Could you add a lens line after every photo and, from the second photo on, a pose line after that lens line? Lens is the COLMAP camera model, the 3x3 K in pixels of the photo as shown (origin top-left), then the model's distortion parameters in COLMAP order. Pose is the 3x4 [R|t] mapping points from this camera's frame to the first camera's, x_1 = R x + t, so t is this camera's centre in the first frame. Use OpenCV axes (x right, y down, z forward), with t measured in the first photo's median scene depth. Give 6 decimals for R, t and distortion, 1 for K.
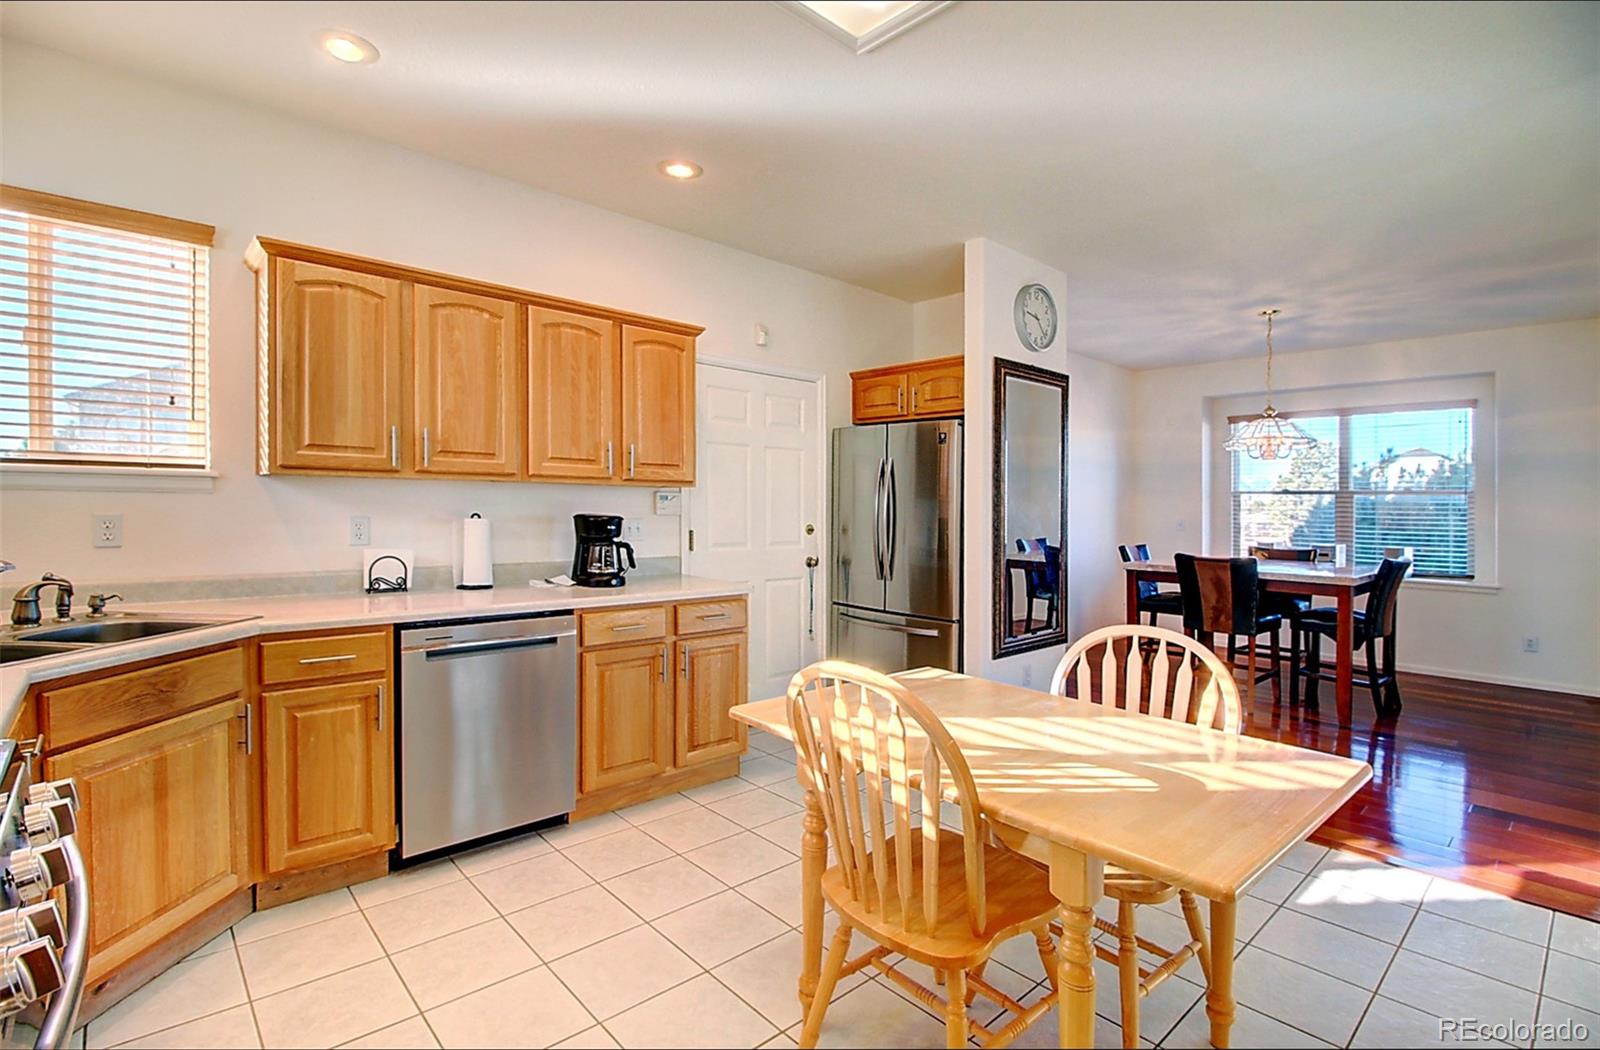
lens RADIAL K [[752.6, 0, 834.7], [0, 752.6, 515.0], [0, 0, 1]] dist [-0.012166, -0.003048]
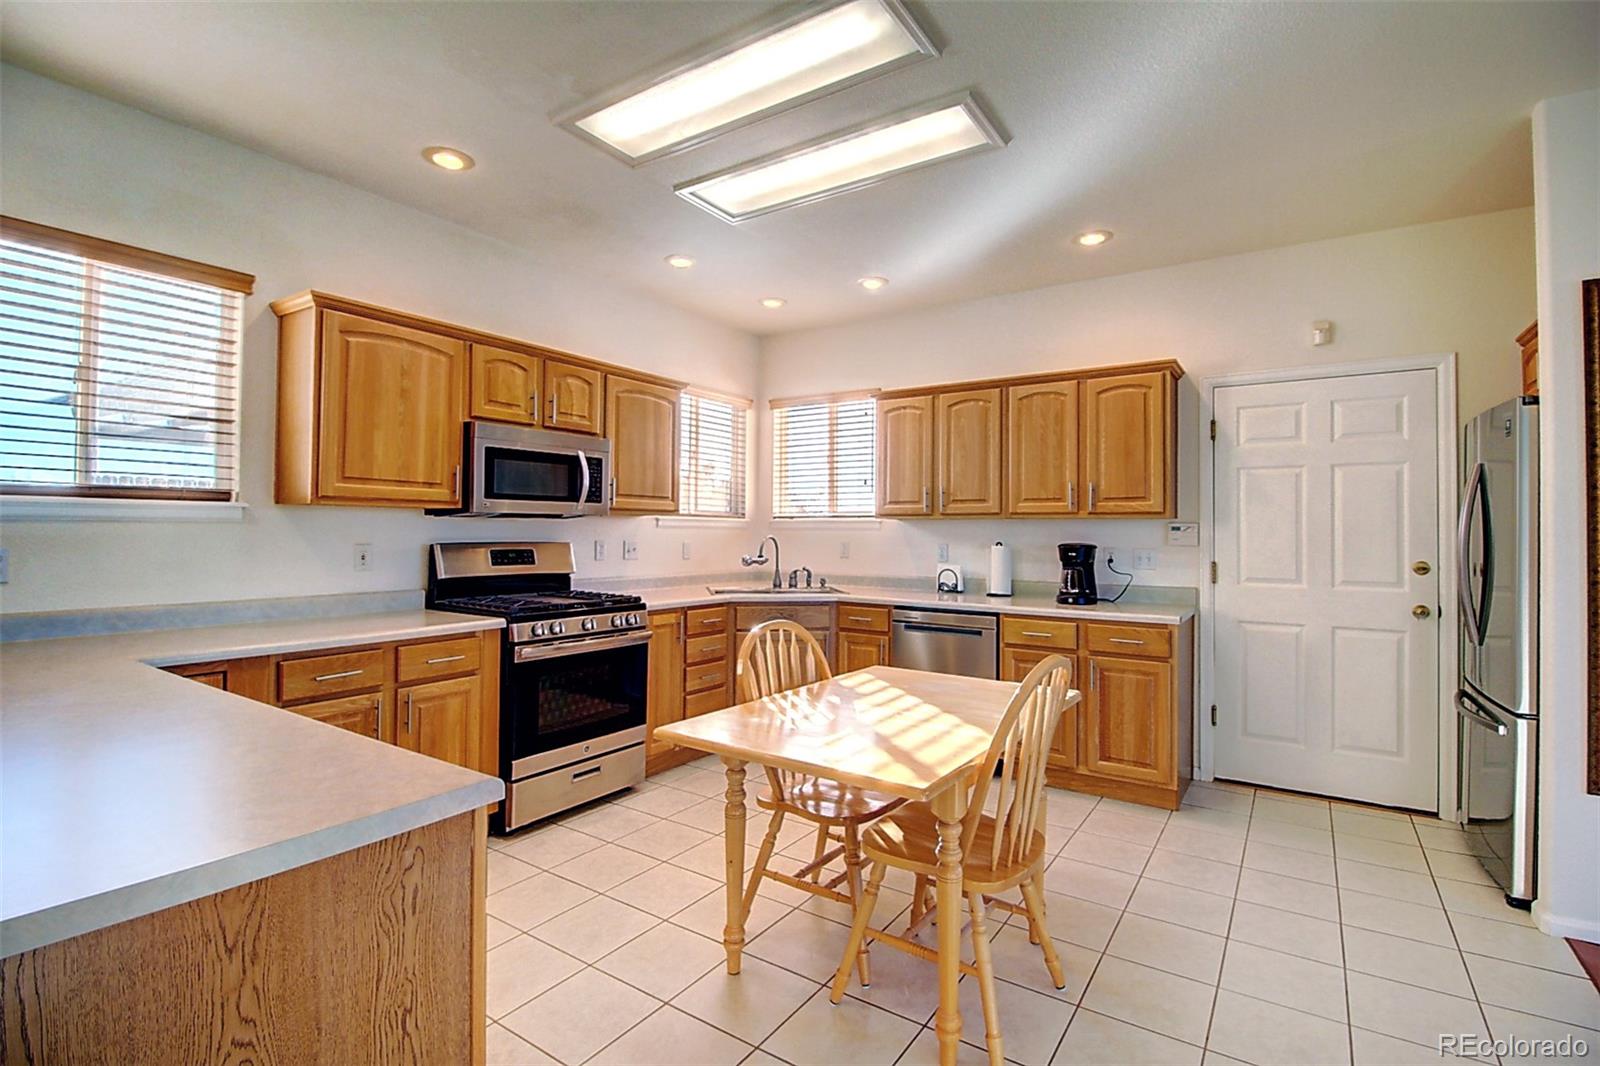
lens RADIAL K [[760.8, 0, 766.9], [0, 760.8, 524.2], [0, 0, 1]] dist [-0.001473, -0.002980]
pose [[0.184201, -0.027514, -0.982503, 0.817711], [-0.020658, 0.999279, -0.031857, 0.018309], [0.982671, 0.026165, 0.183500, 0.314008]]
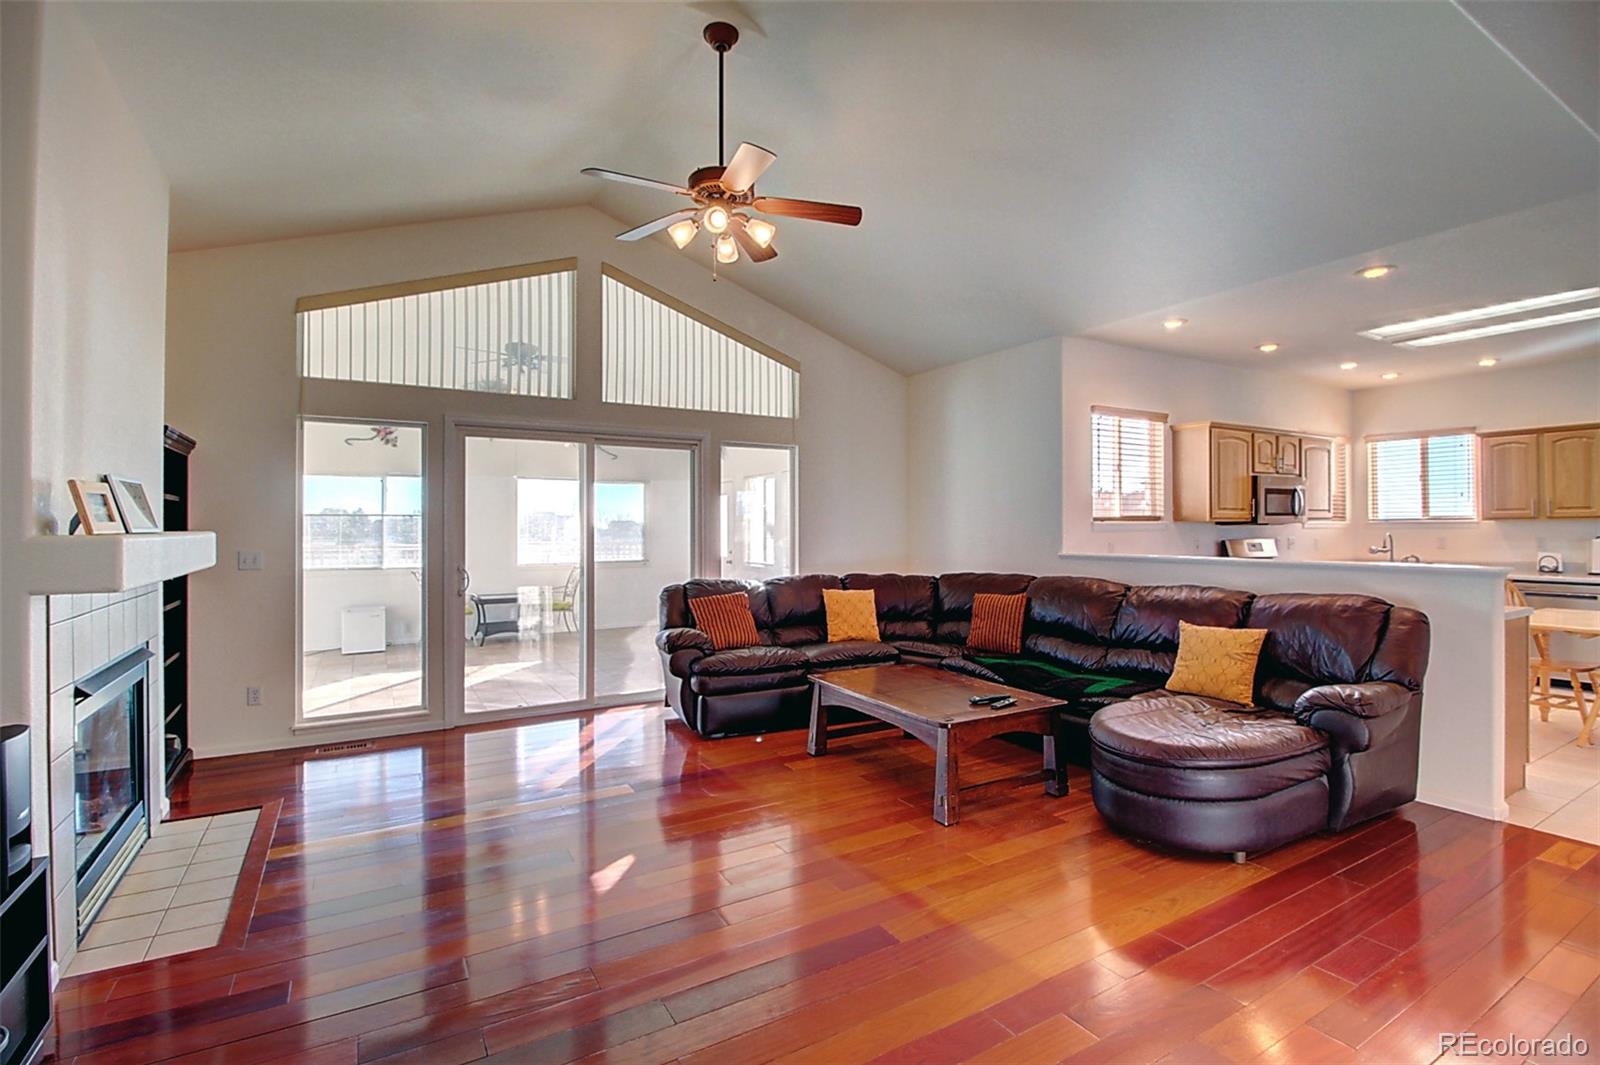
lens RADIAL K [[760.8, 0, 801.9], [0, 760.8, 523.9], [0, 0, 1]] dist [-0.001473, -0.002980]
pose [[-0.216573, -0.022981, -0.975996, 1.862075], [-0.013769, 0.999695, -0.020483, 0.033892], [0.976169, 0.009002, -0.216823, -0.587705]]
